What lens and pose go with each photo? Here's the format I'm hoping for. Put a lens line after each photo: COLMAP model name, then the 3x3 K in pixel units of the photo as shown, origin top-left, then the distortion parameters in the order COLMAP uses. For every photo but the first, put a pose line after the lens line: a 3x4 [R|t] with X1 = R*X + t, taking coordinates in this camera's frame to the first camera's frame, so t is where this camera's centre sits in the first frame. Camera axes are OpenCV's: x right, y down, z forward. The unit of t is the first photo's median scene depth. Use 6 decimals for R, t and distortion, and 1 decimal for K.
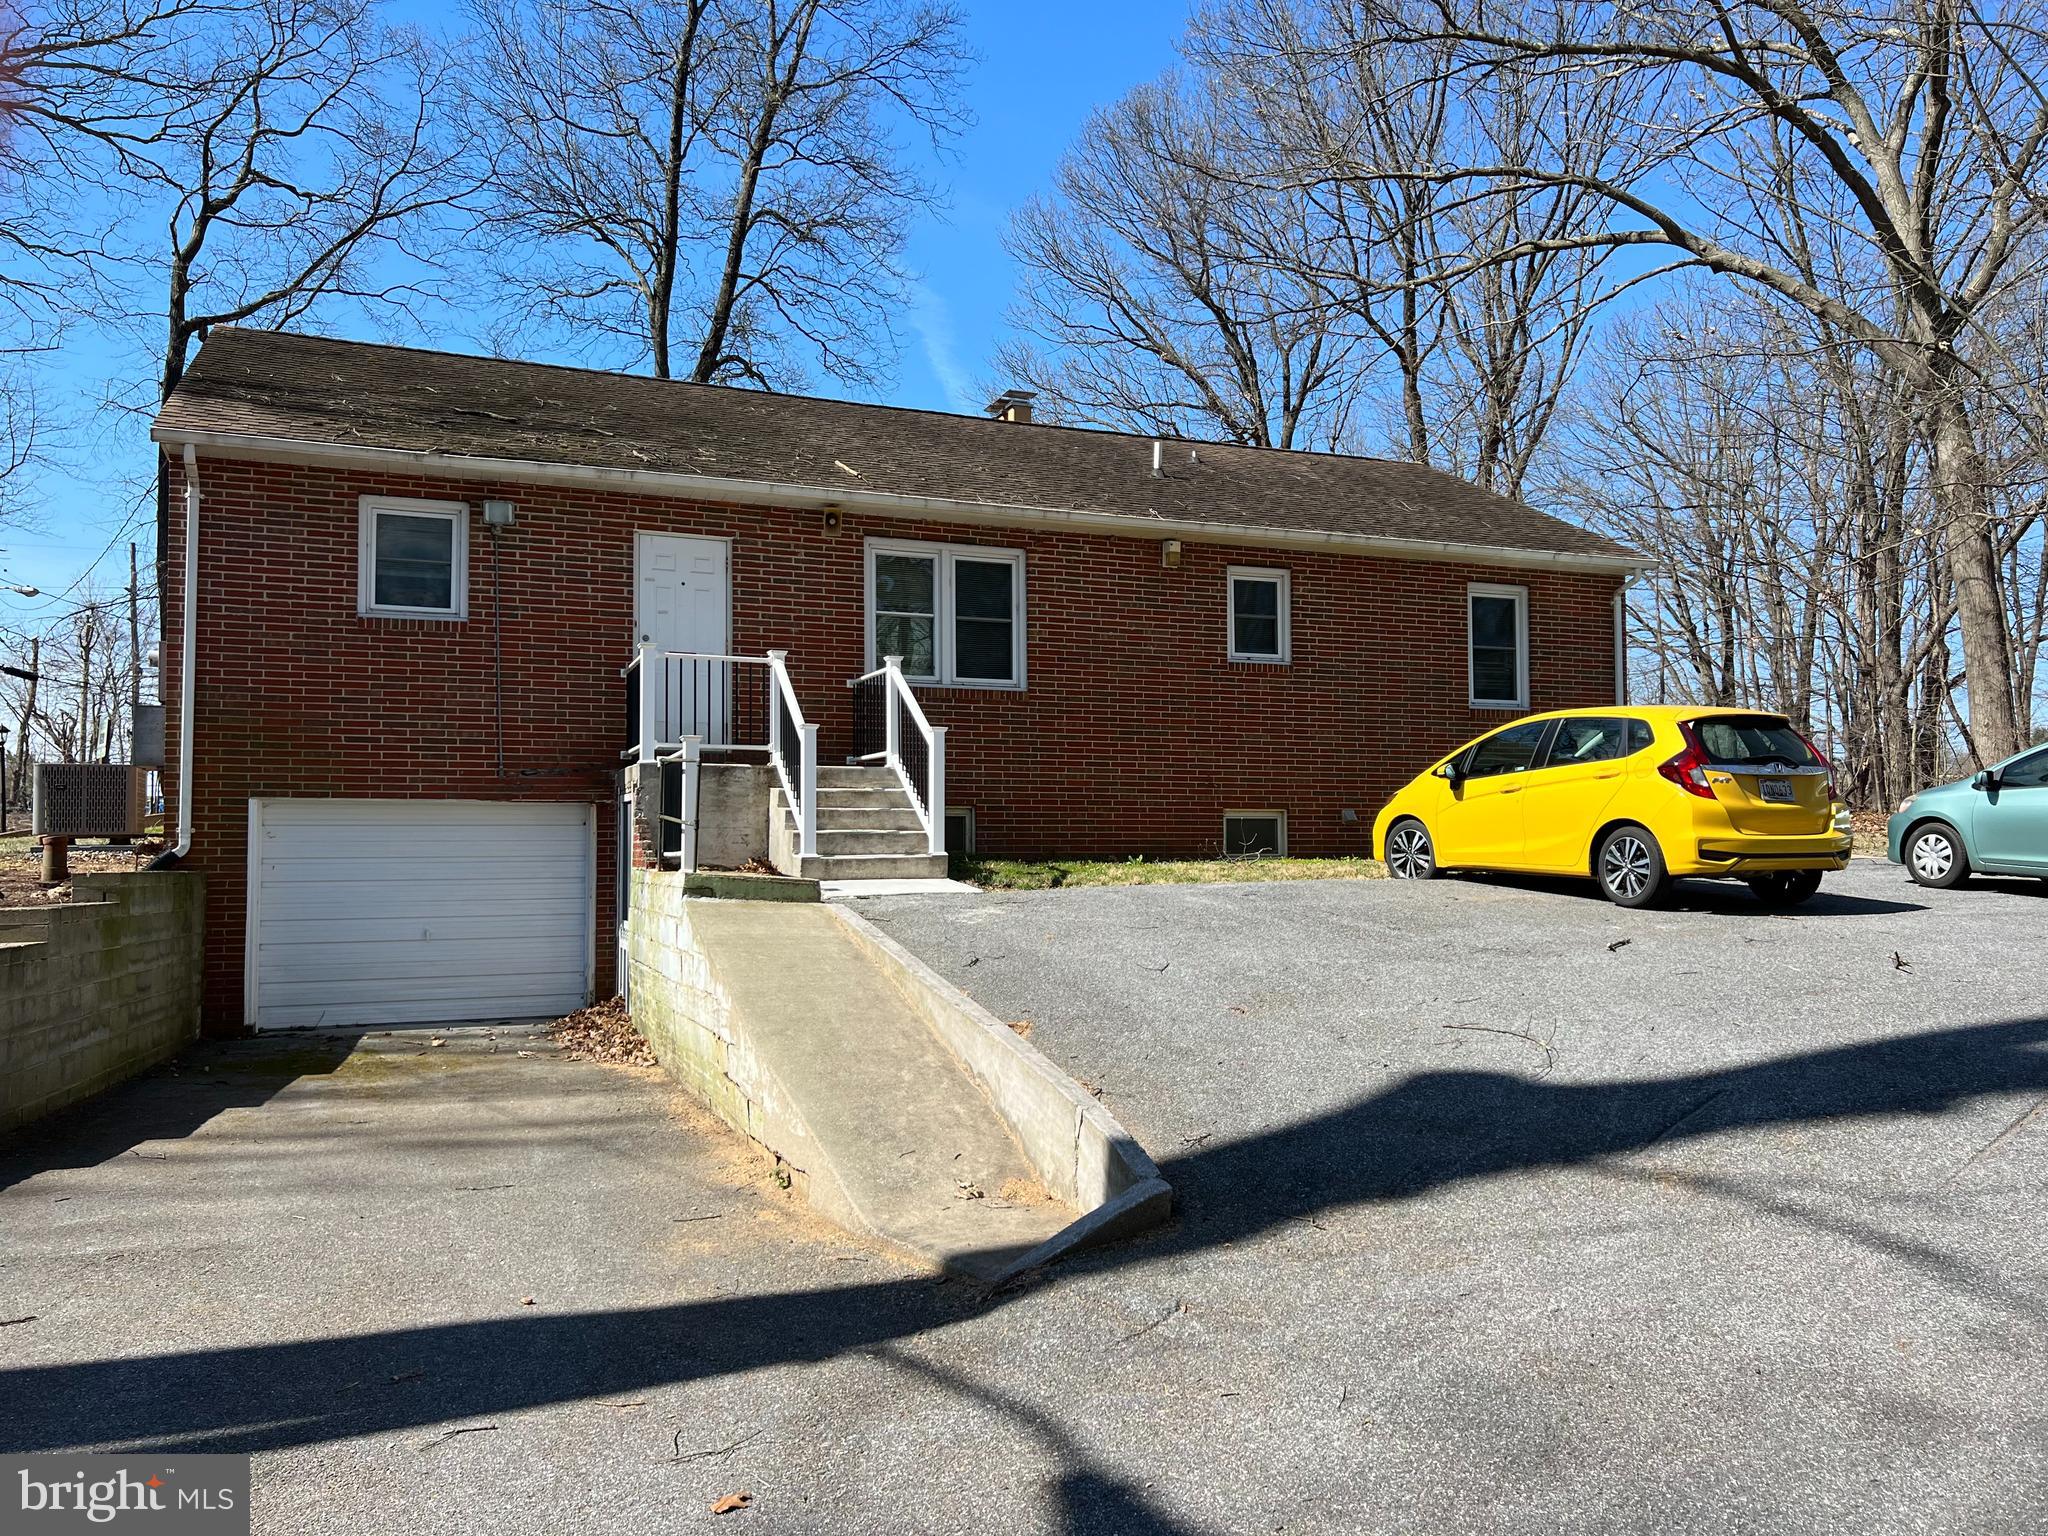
lens RADIAL K [[1554.0, 0, 1024.0], [0, 1554.0, 768.0], [0, 0, 1]] dist [-0.003012, -0.000906]
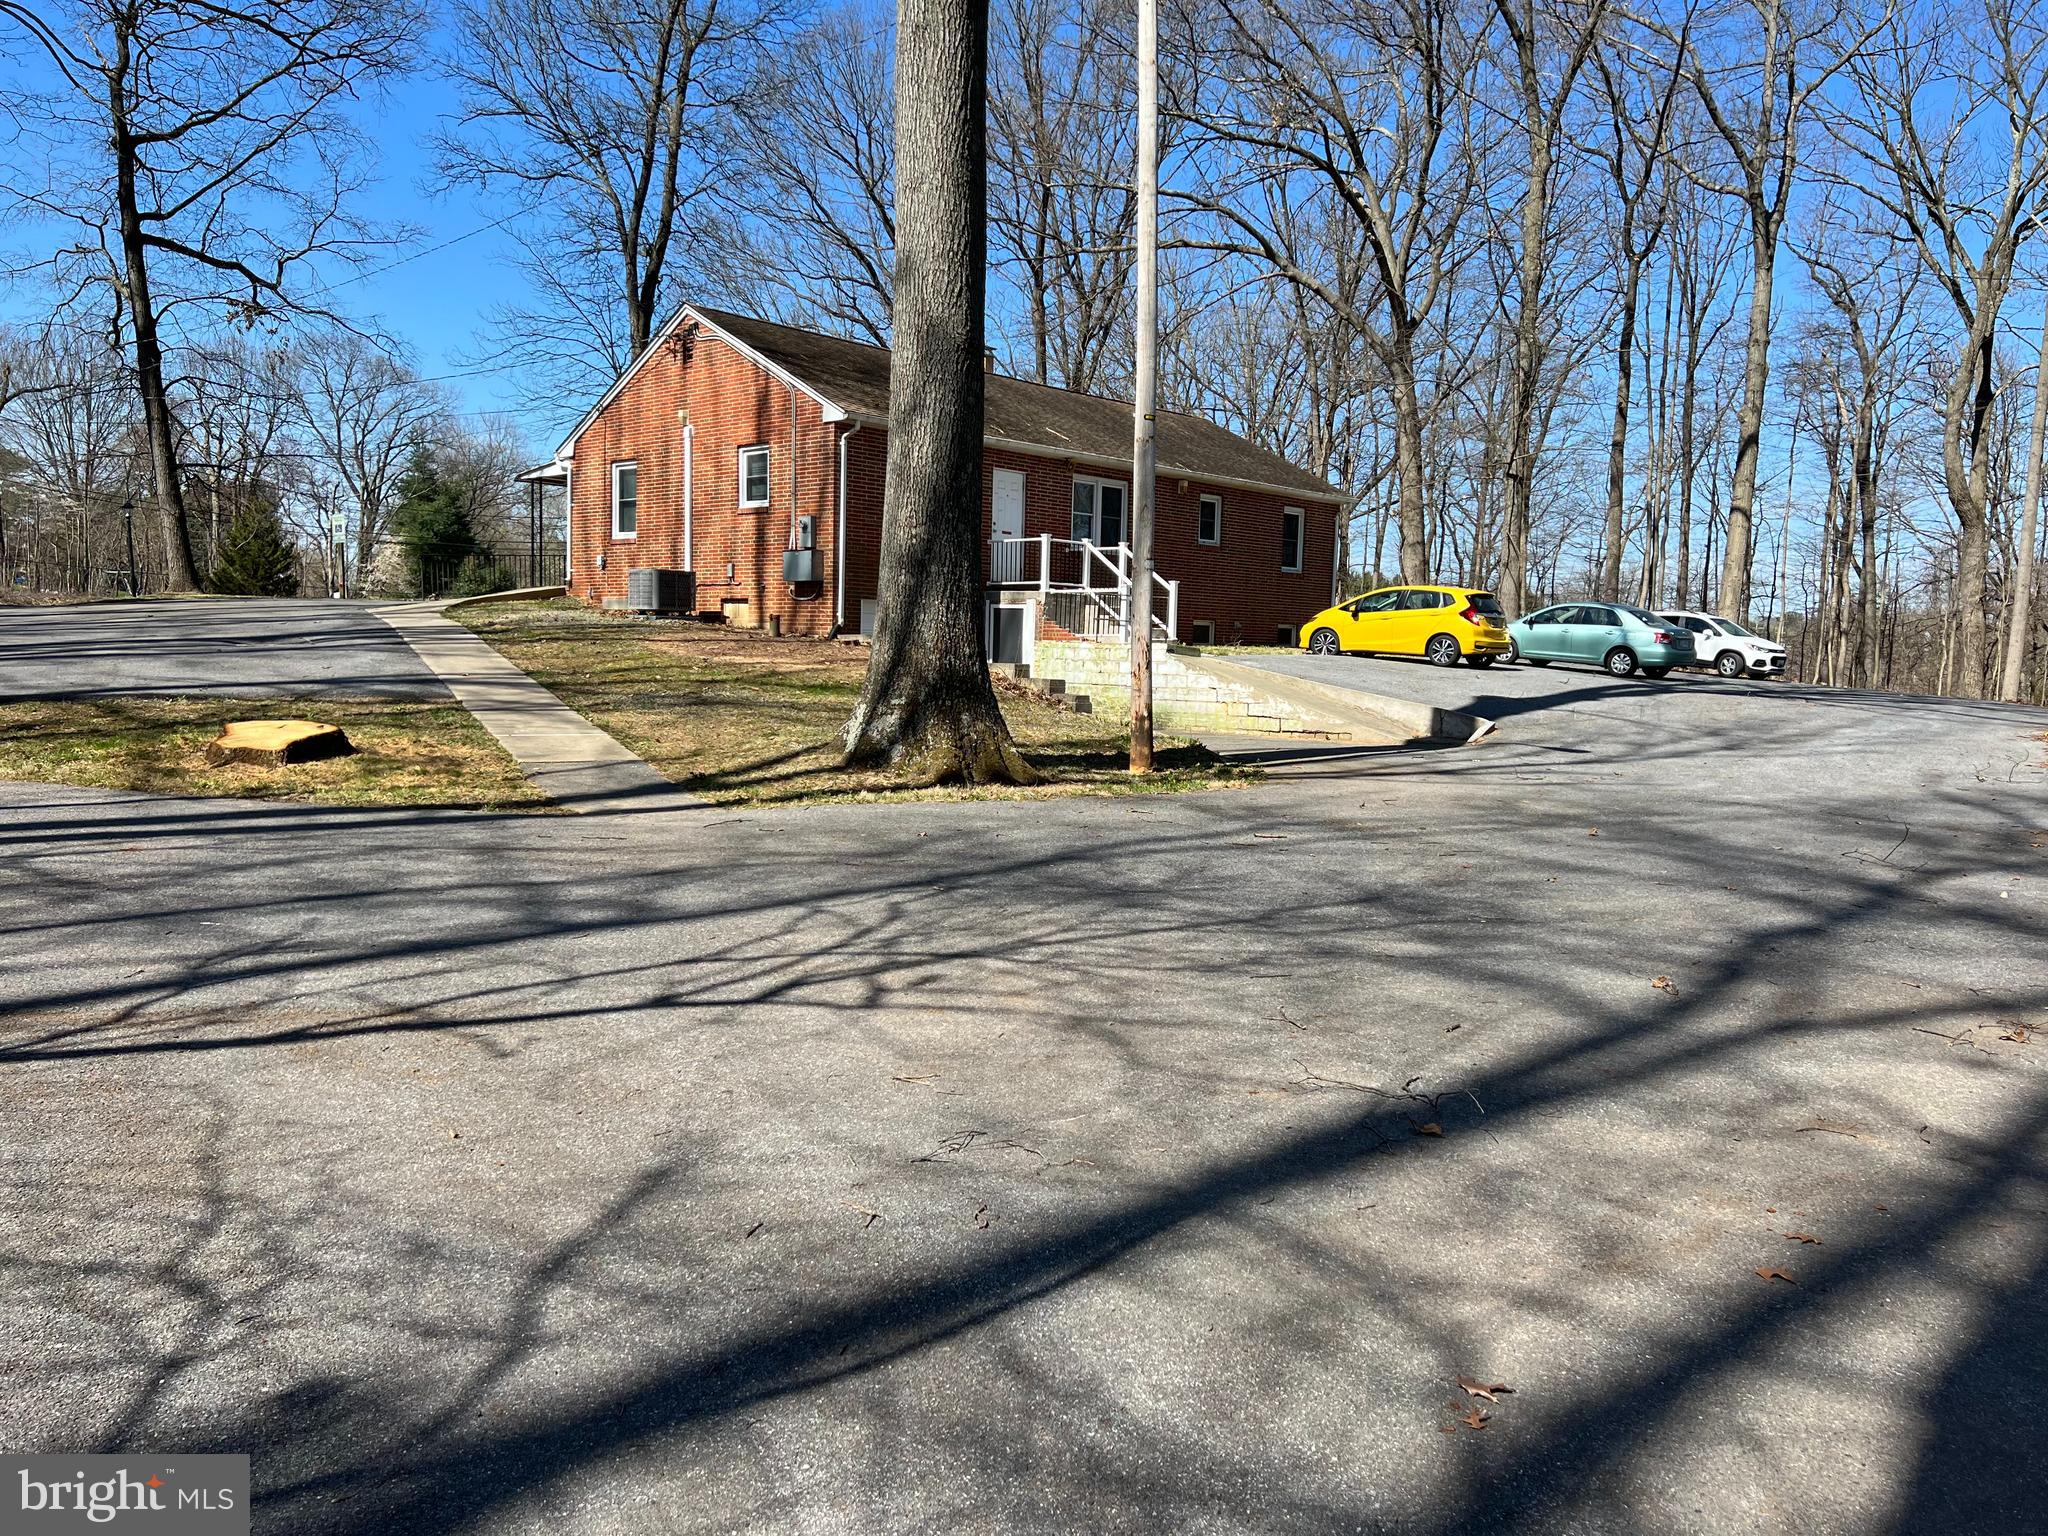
lens RADIAL K [[1554.0, 0, 1024.0], [0, 1554.0, 768.0], [0, 0, 1]] dist [-0.003012, -0.000906]
pose [[0.906974, -0.006230, 0.421141, -1.105602], [-0.049310, 0.991444, 0.120861, -0.017558], [-0.418291, -0.130384, 0.898907, -0.871011]]
